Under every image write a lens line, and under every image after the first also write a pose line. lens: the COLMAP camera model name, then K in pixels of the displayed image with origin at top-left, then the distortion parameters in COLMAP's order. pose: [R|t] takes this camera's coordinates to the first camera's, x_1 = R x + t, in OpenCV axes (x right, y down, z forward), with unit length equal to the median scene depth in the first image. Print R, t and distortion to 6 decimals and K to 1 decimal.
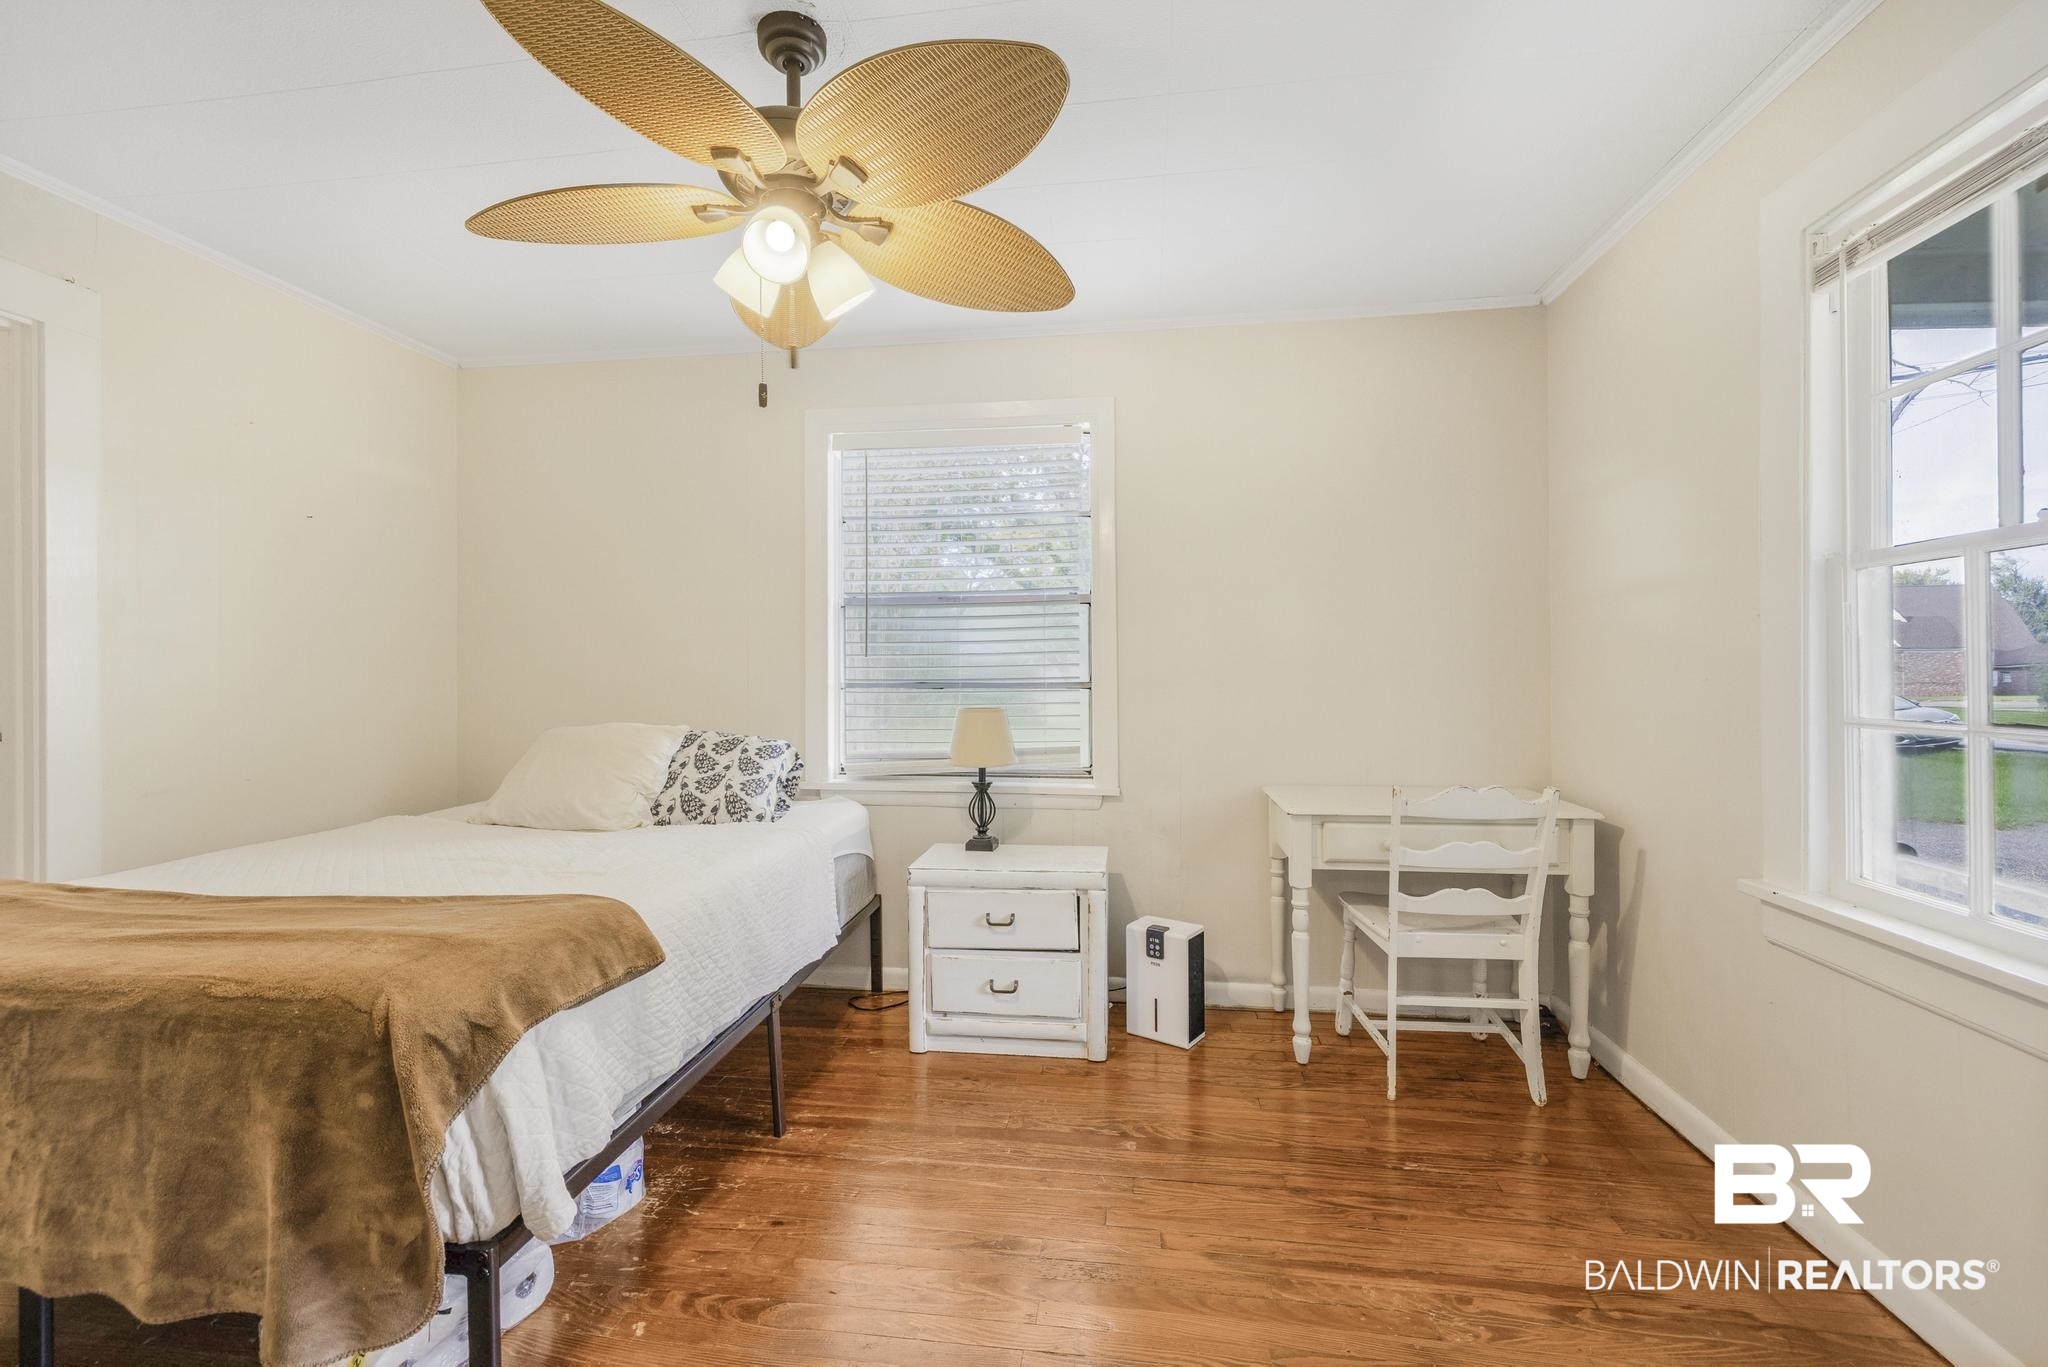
lens RADIAL K [[859.6, 0, 1024.0], [0, 859.6, 683.5], [0, 0, 1]] dist [0.000345, 0.000041]
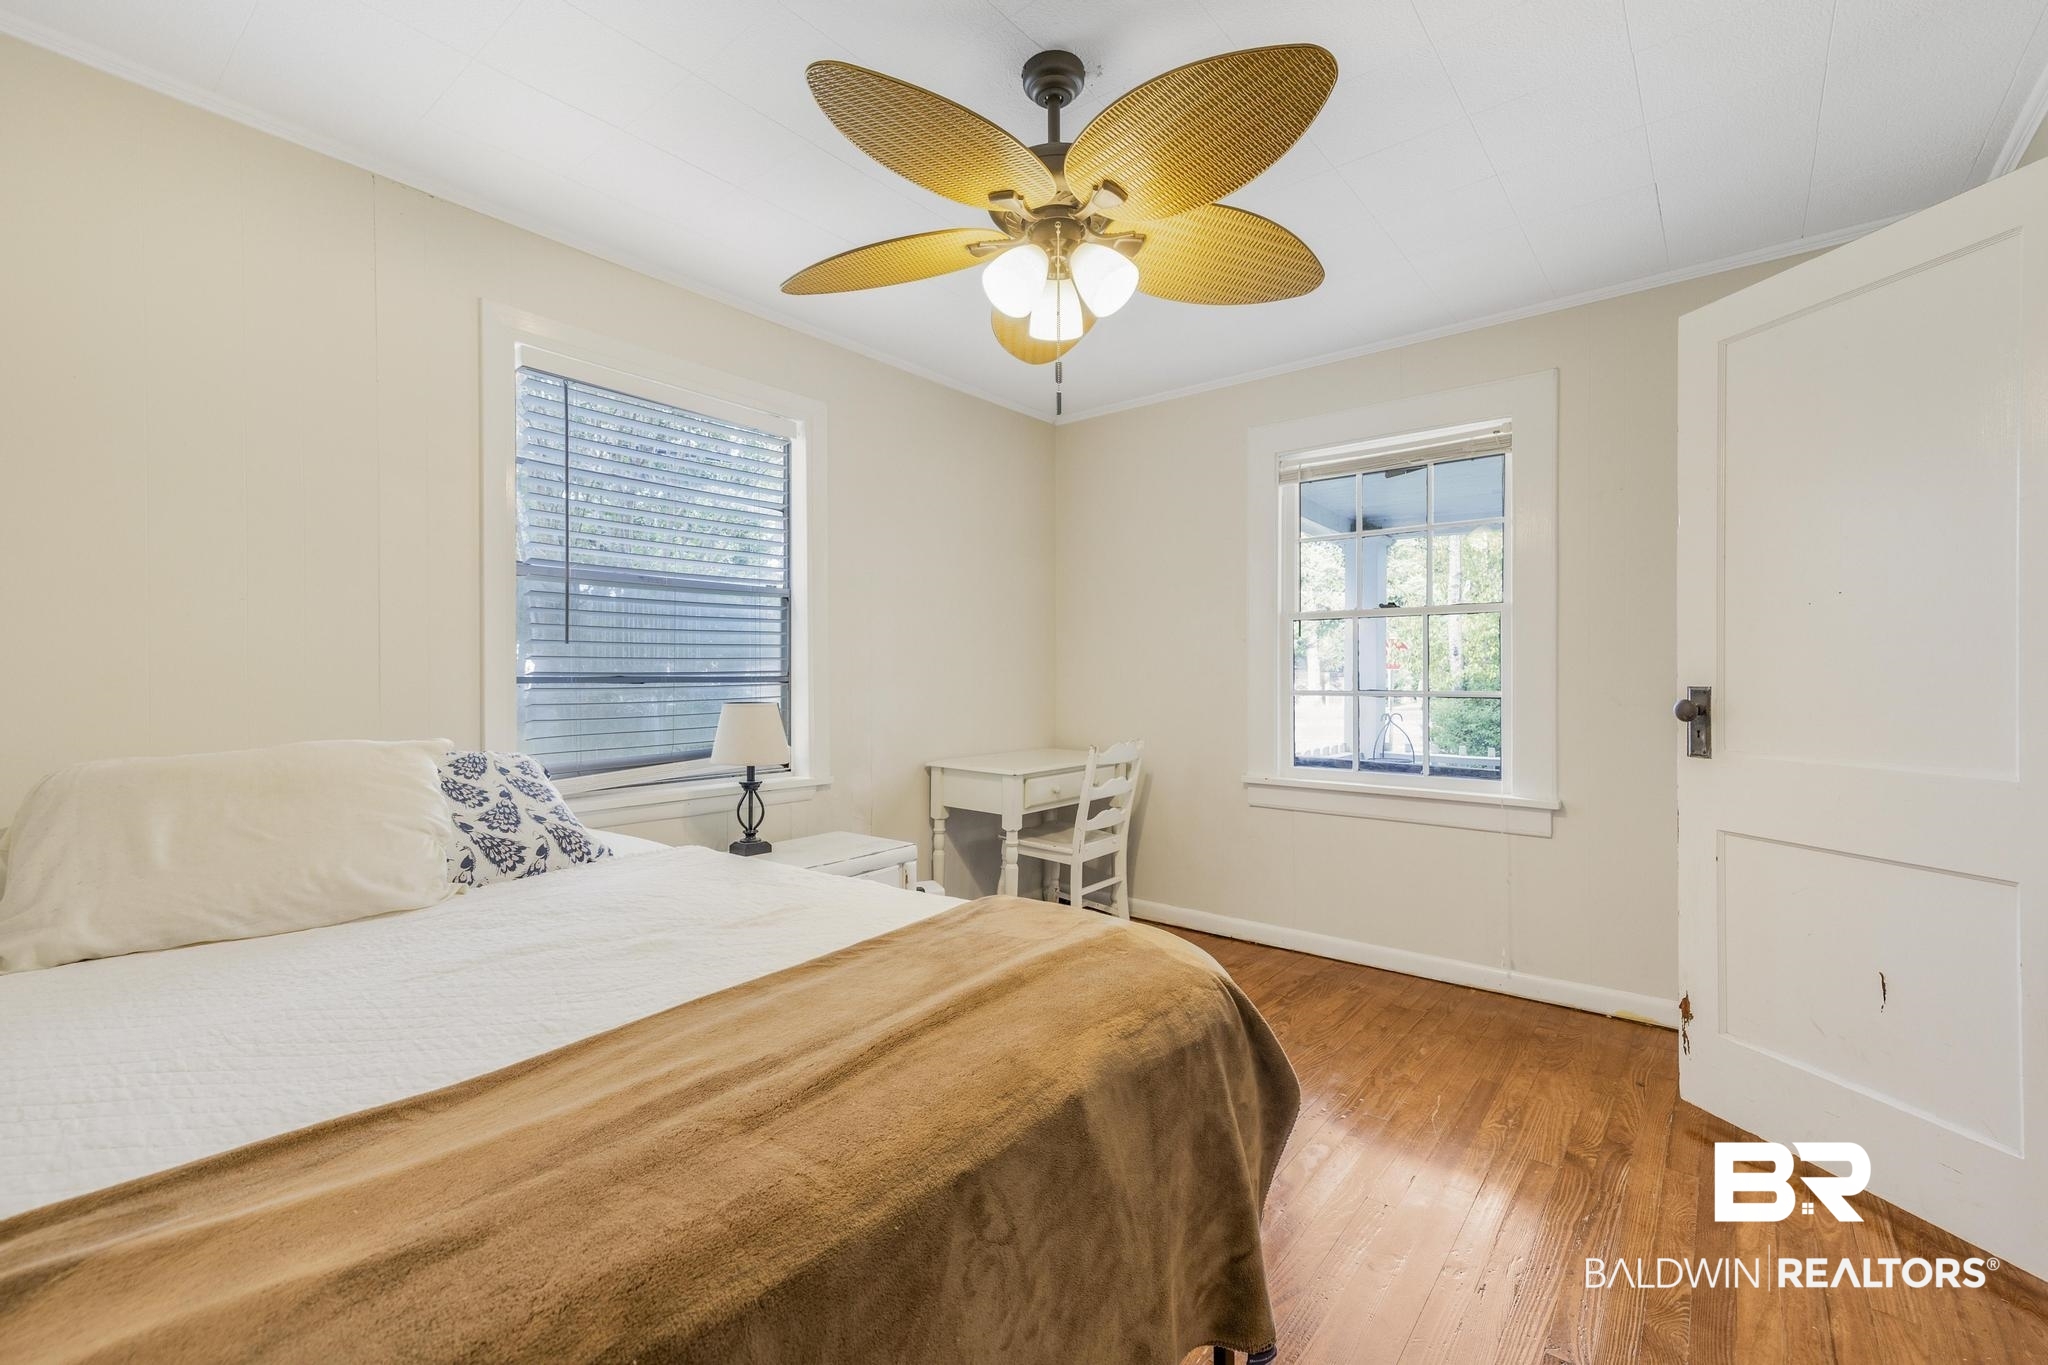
lens RADIAL K [[885.9, 0, 1024.0], [0, 885.9, 682.5], [0, 0, 1]] dist [-0.000545, -0.000110]
pose [[0.530930, -0.009984, 0.847357, -0.777861], [-0.004608, 0.999882, 0.014668, -0.010075], [-0.847403, -0.011692, 0.530821, 0.251751]]
